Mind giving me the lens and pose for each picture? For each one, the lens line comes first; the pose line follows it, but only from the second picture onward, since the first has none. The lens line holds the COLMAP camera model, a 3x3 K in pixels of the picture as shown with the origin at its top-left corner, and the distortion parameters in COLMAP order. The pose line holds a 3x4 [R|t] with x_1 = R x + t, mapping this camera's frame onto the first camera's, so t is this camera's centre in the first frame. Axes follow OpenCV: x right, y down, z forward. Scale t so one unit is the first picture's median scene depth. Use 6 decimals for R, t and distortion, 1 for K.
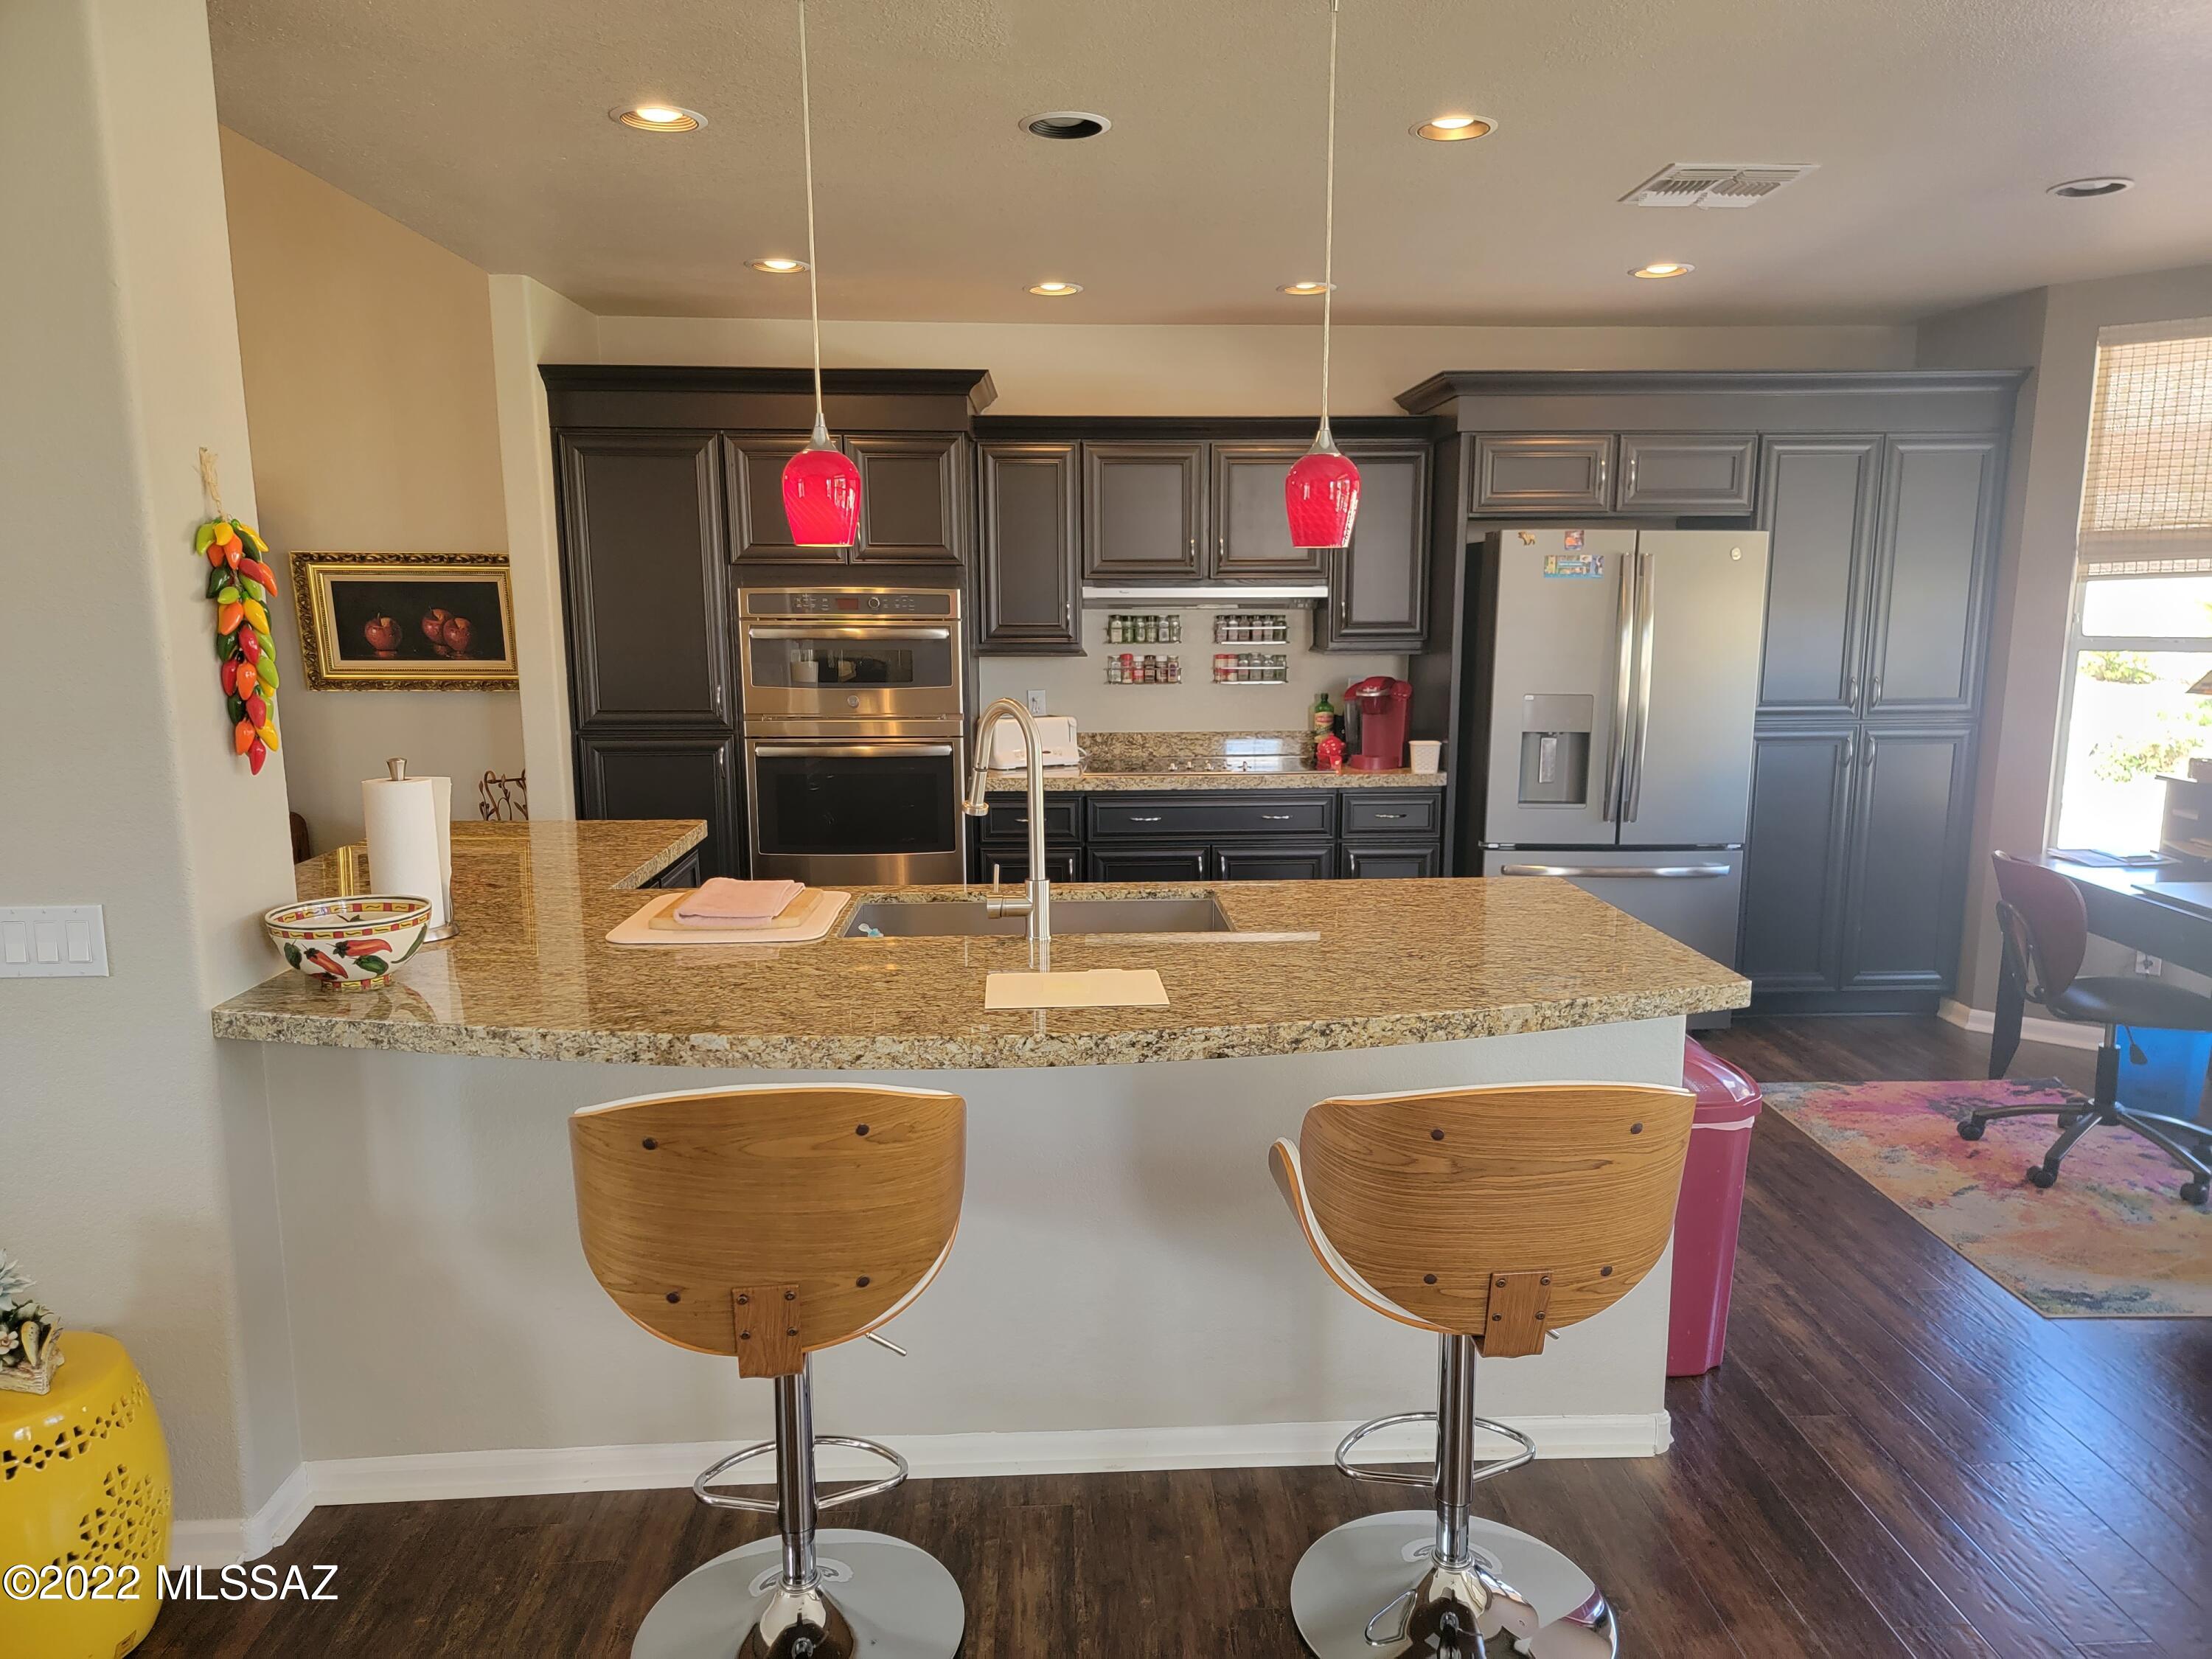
lens RADIAL K [[1524.3, 0, 1123.3], [0, 1524.3, 870.3], [0, 0, 1]] dist [0.092306, -0.071832]
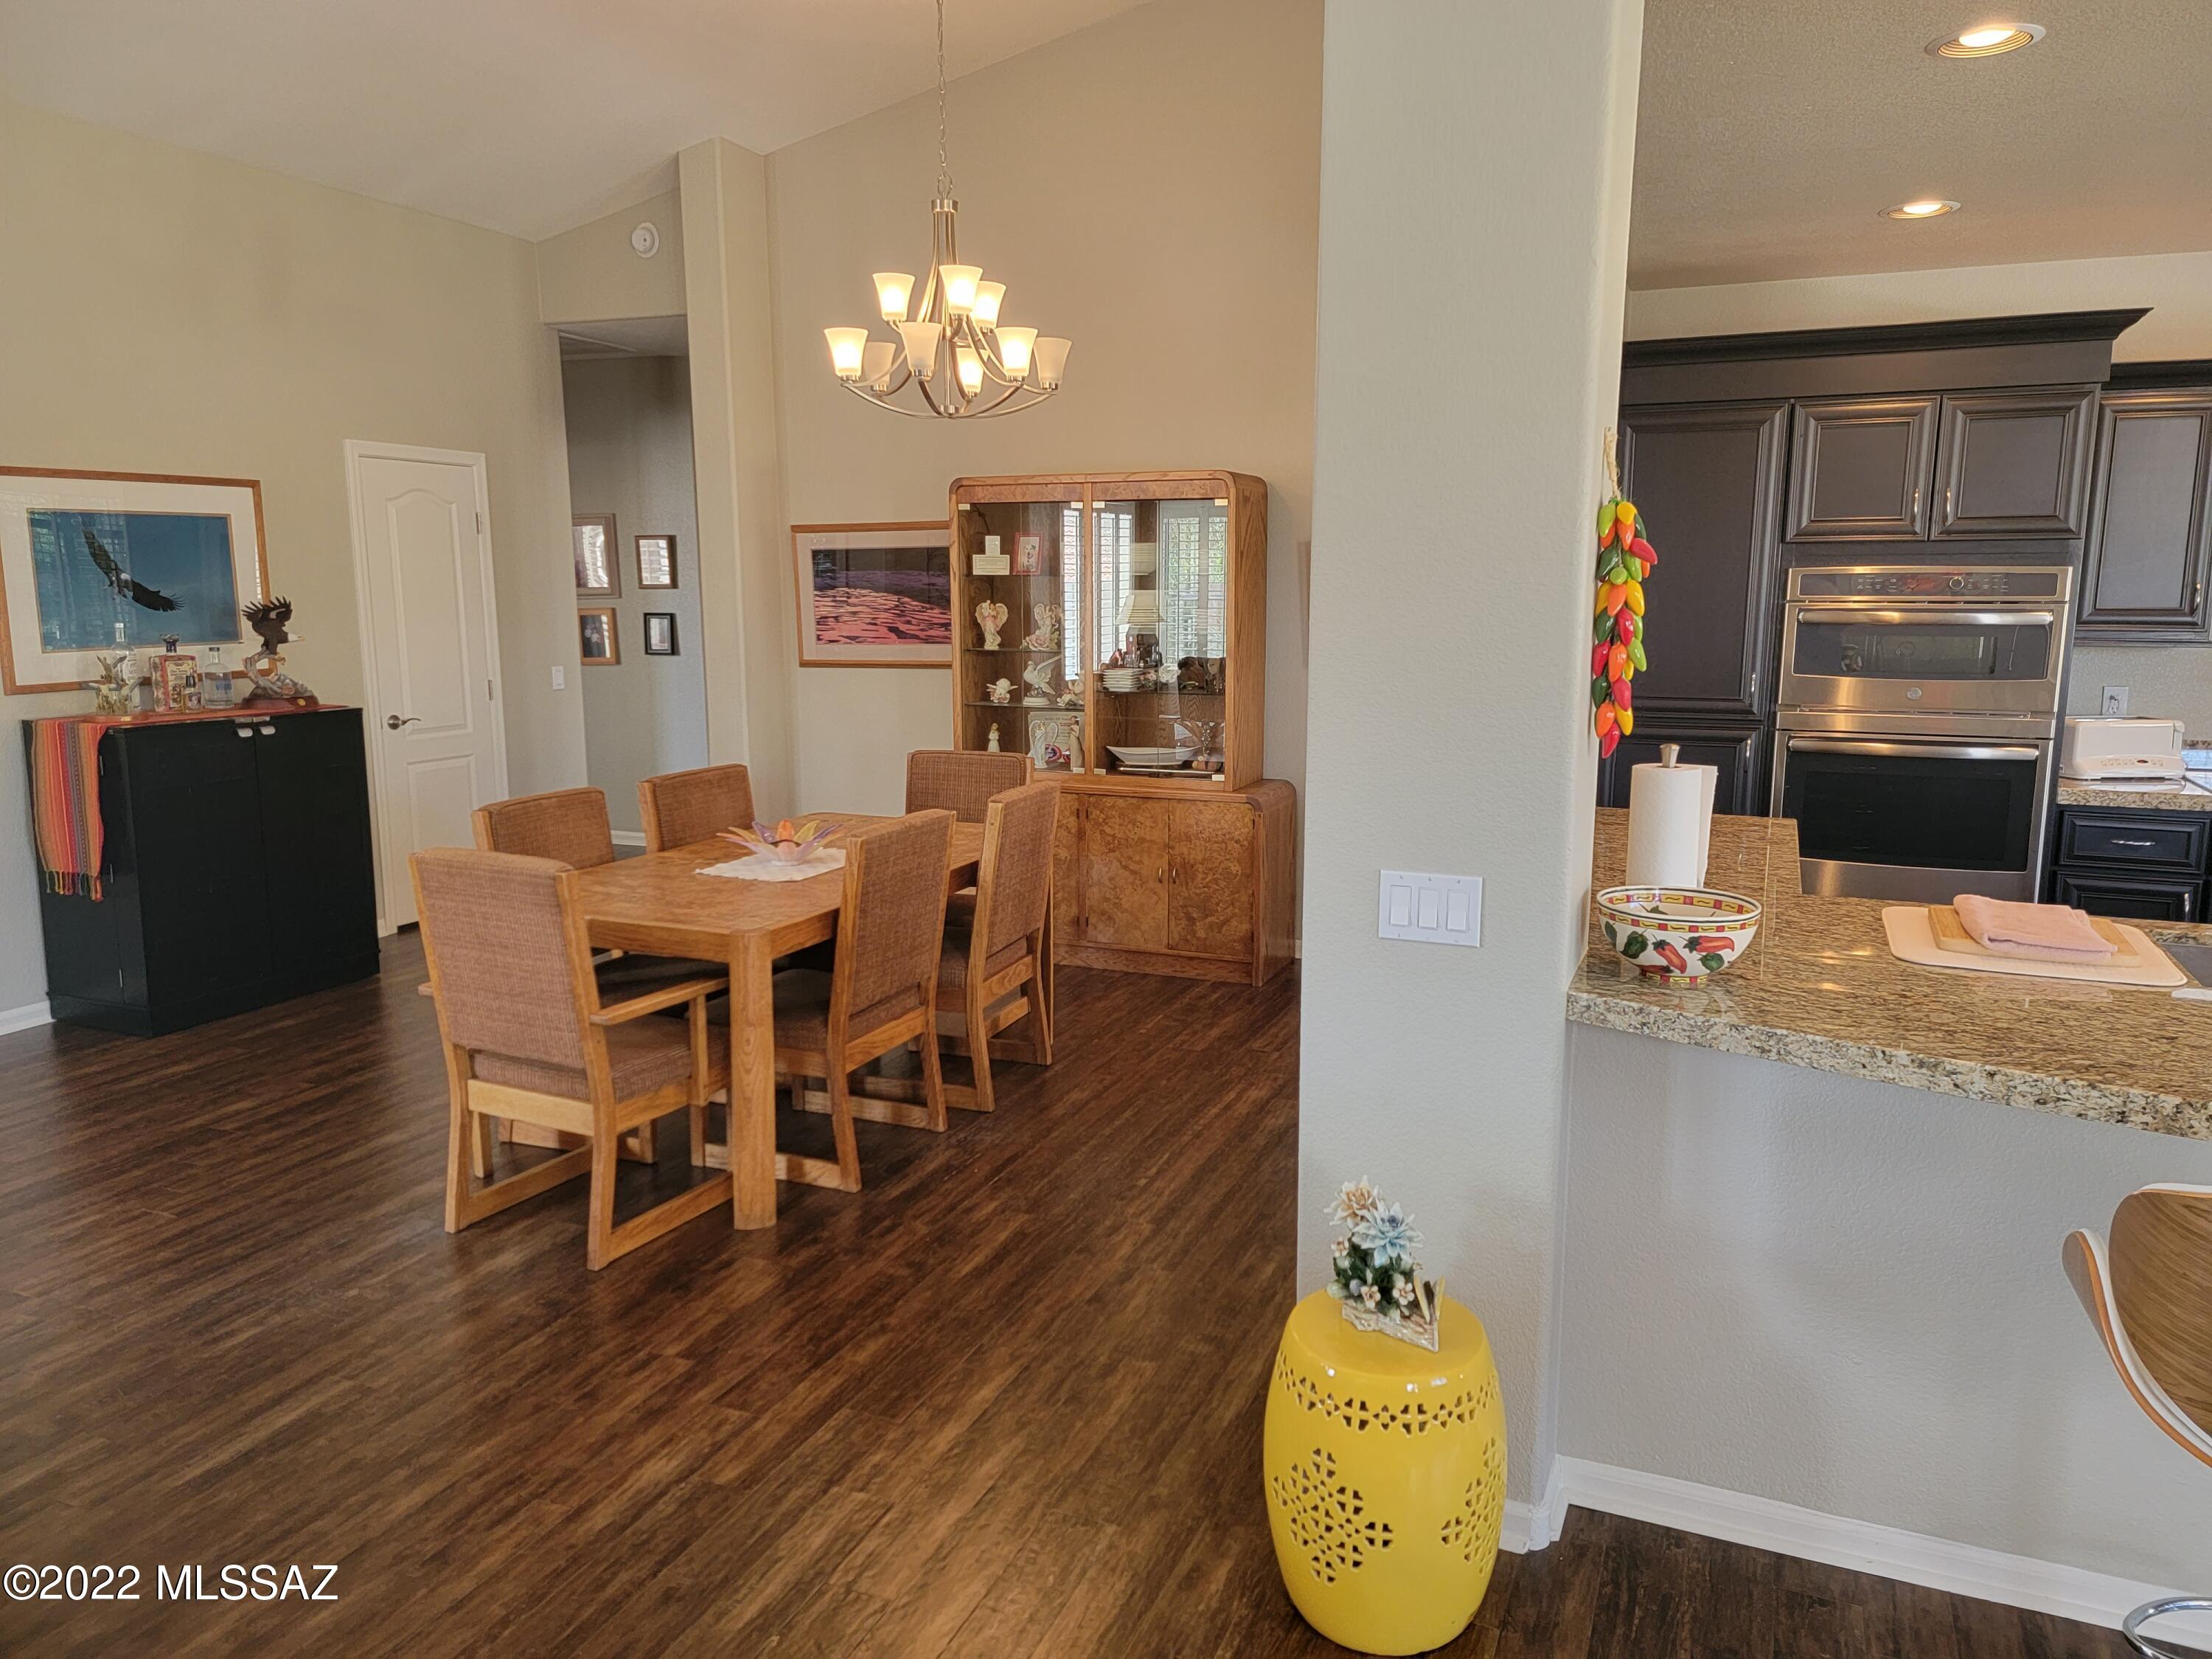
lens RADIAL K [[1525.4, 0, 1141.1], [0, 1525.4, 829.9], [0, 0, 1]] dist [0.091398, -0.063450]
pose [[0.904213, 0.076710, -0.420137, -0.412898], [-0.083224, 0.996527, 0.002835, 0.006228], [0.418896, 0.032402, 0.907456, -0.007609]]
